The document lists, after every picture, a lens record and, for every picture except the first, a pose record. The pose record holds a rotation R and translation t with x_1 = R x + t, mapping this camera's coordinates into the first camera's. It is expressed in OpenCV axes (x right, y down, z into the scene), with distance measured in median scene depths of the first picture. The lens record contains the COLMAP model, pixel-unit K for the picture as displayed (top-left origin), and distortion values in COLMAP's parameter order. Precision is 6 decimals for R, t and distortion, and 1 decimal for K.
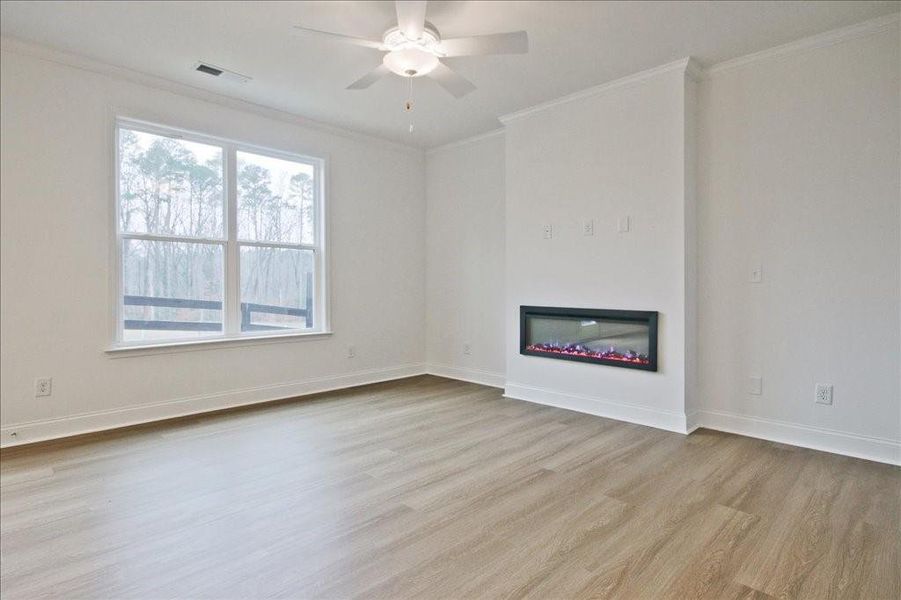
lens RADIAL K [[477.0, 0, 441.1], [0, 477.0, 291.9], [0, 0, 1]] dist [0.000637, 0.001571]
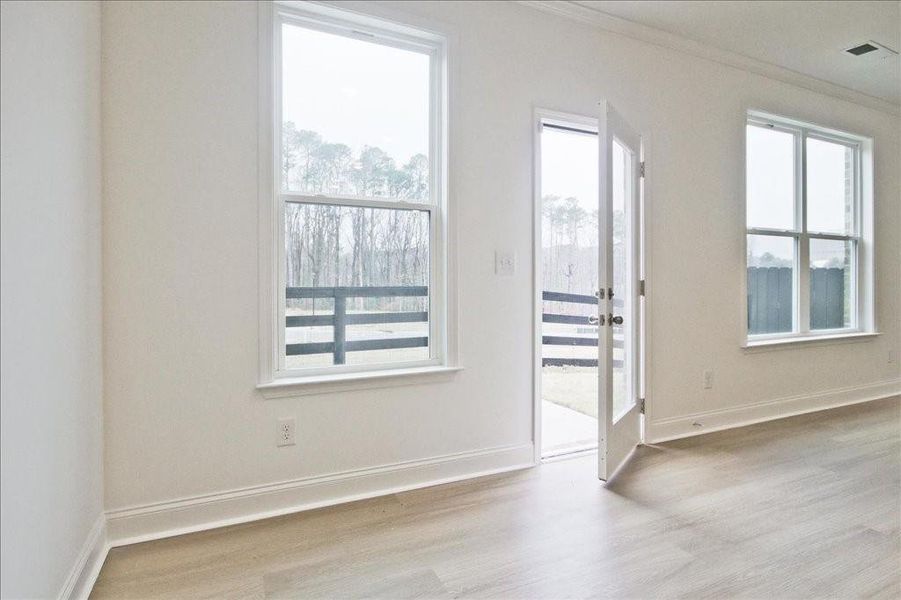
lens RADIAL K [[477.0, 0, 458.7], [0, 477.0, 279.8], [0, 0, 1]] dist [0.000637, 0.001571]
pose [[0.944383, -0.008950, -0.328727, -0.462947], [0.006597, 0.999944, -0.008273, -0.009304], [0.328783, 0.005645, 0.944389, -0.060881]]
